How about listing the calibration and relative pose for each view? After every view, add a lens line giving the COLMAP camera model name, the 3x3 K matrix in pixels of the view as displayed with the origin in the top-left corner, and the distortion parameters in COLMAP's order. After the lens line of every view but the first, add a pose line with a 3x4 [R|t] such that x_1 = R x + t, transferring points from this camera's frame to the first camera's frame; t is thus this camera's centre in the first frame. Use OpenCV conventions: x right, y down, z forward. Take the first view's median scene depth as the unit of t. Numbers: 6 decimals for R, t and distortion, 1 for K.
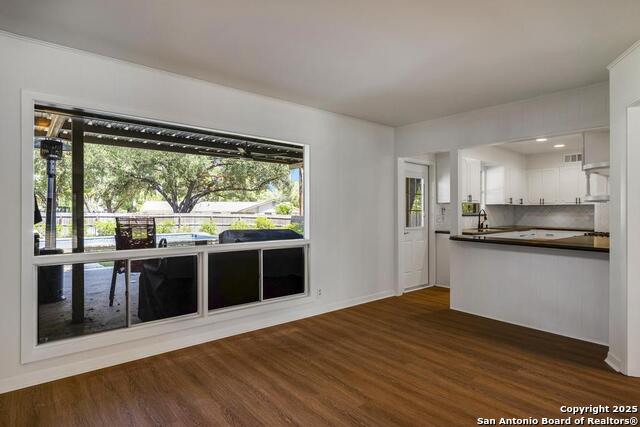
lens RADIAL K [[340.6, 0, 315.4], [0, 340.6, 211.3], [0, 0, 1]] dist [0.001495, 0.000261]
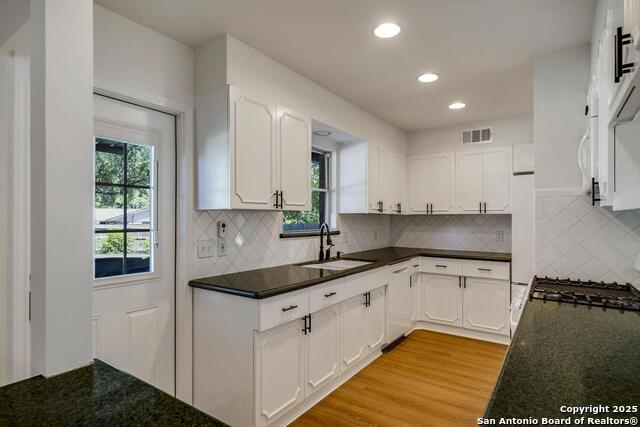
lens RADIAL K [[336.6, 0, 319.1], [0, 336.6, 219.1], [0, 0, 1]] dist [0.001155, 0.000056]
pose [[0.964226, -0.003550, 0.265058, 0.328678], [0.003430, 0.999994, 0.000918, -0.011732], [-0.265060, 0.000024, 0.964232, 0.493375]]
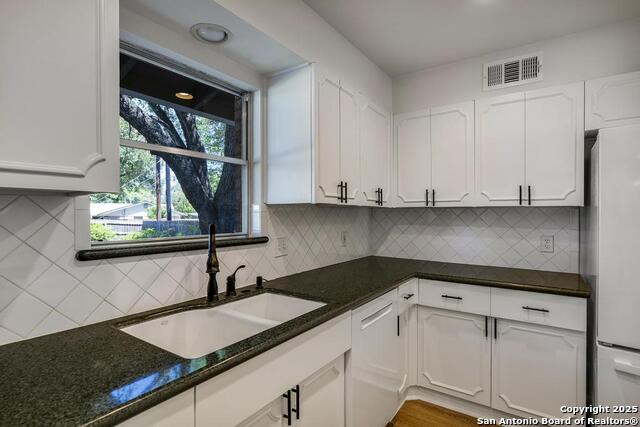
lens RADIAL K [[321.0, 0, 313.8], [0, 321.0, 213.9], [0, 0, 1]] dist [-0.001276, -0.000266]
pose [[0.966125, -0.001922, 0.258069, 0.468757], [0.001926, 0.999998, 0.000239, -0.011739], [-0.258069, 0.000267, 0.966126, 0.721322]]
